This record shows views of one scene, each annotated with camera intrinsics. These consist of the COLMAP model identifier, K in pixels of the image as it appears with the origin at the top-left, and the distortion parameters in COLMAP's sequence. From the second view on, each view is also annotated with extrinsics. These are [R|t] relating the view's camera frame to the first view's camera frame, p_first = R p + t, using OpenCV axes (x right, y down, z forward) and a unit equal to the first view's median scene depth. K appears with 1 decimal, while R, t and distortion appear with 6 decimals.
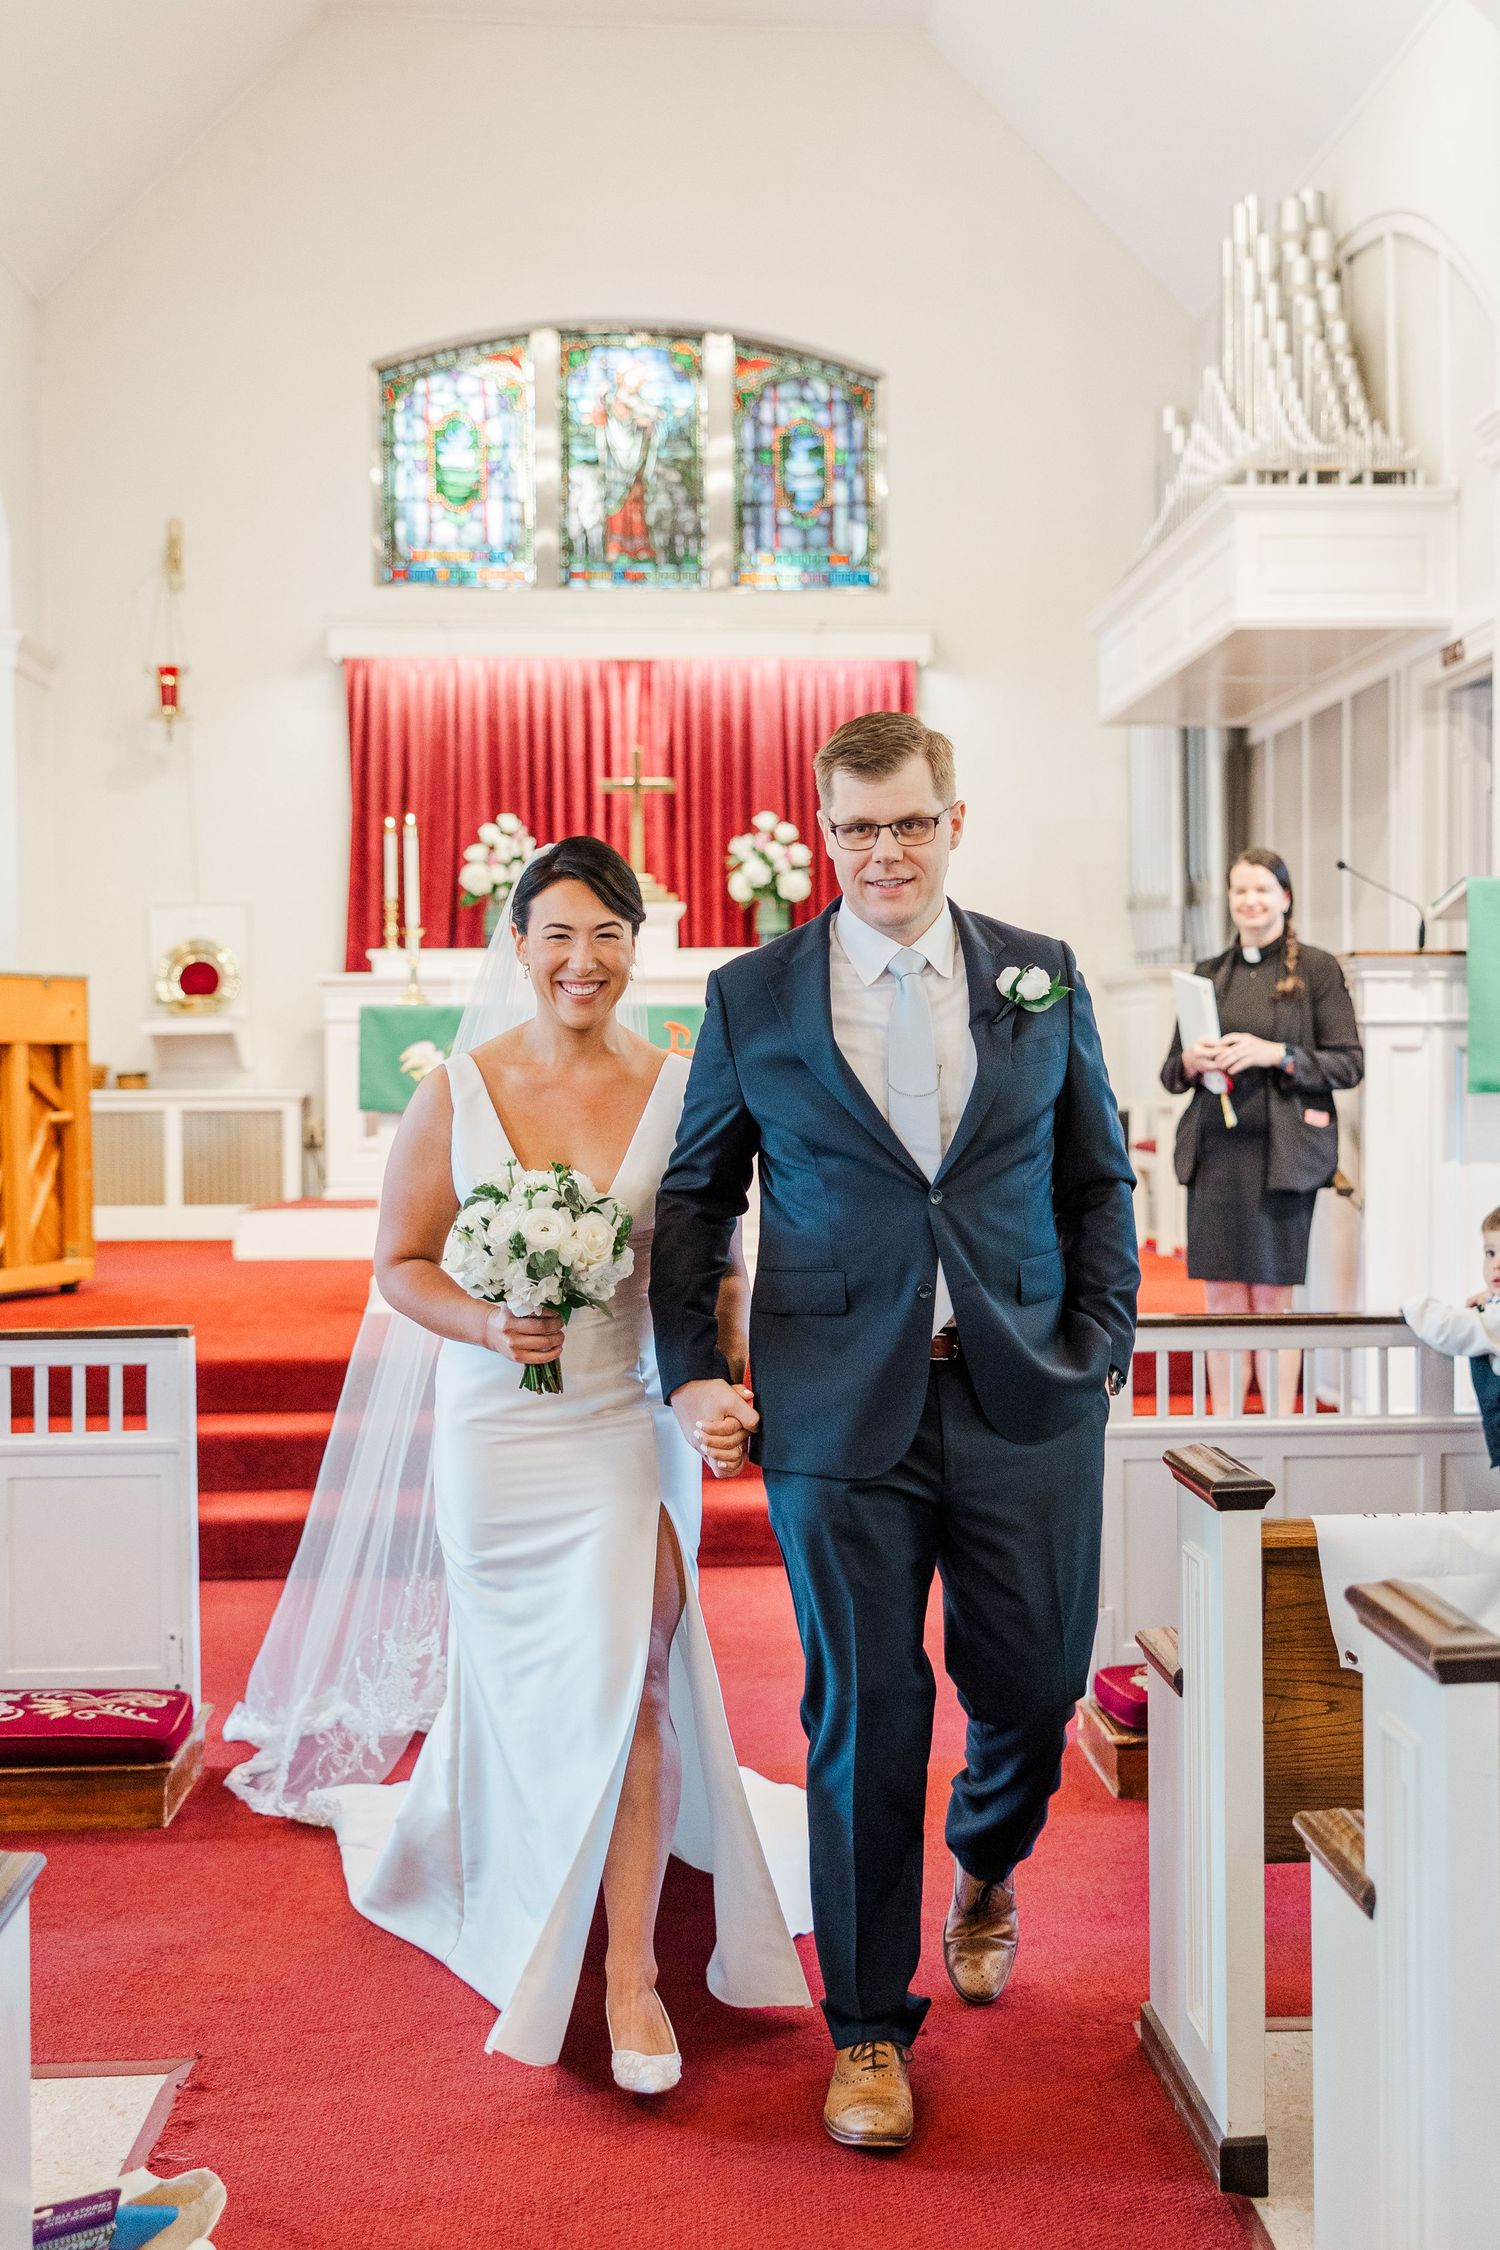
lens RADIAL K [[2643.0, 0, 842.9], [0, 2643.0, 1162.8], [0, 0, 1]] dist [0.018147, -0.013742]
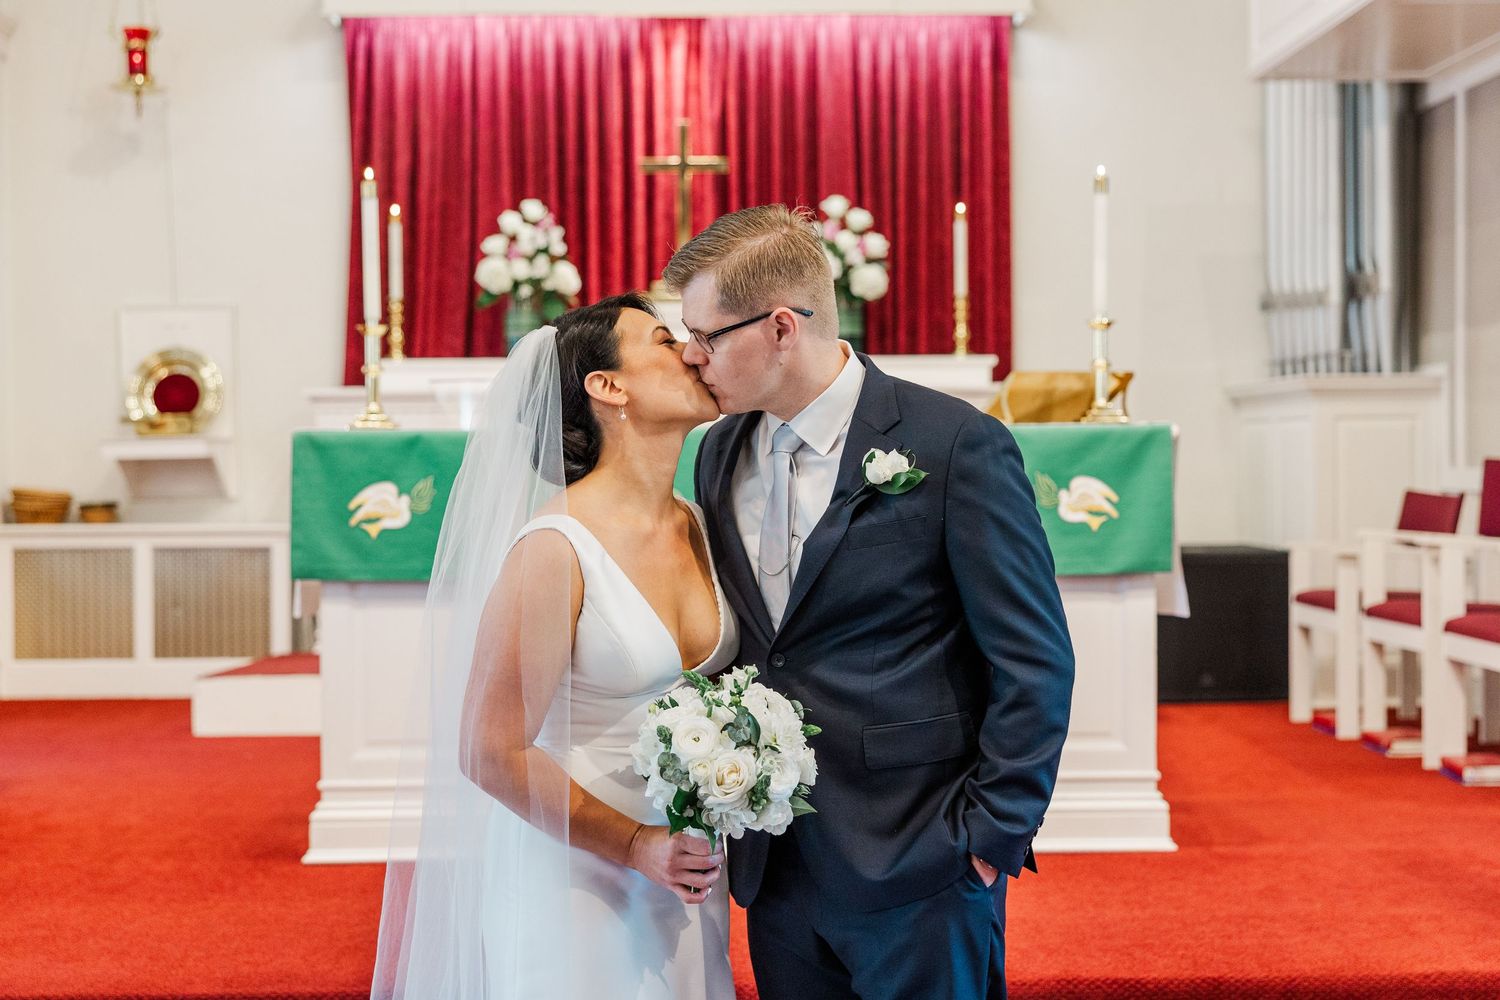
lens RADIAL K [[2236.6, 0, 742.9], [0, 2236.6, 529.6], [0, 0, 1]] dist [0.000974, 0.069540]
pose [[0.998633, 0.000405, -0.052266, -0.021108], [-0.000819, 0.999968, -0.007905, -0.019693], [0.052261, 0.007937, 0.998602, 0.281481]]
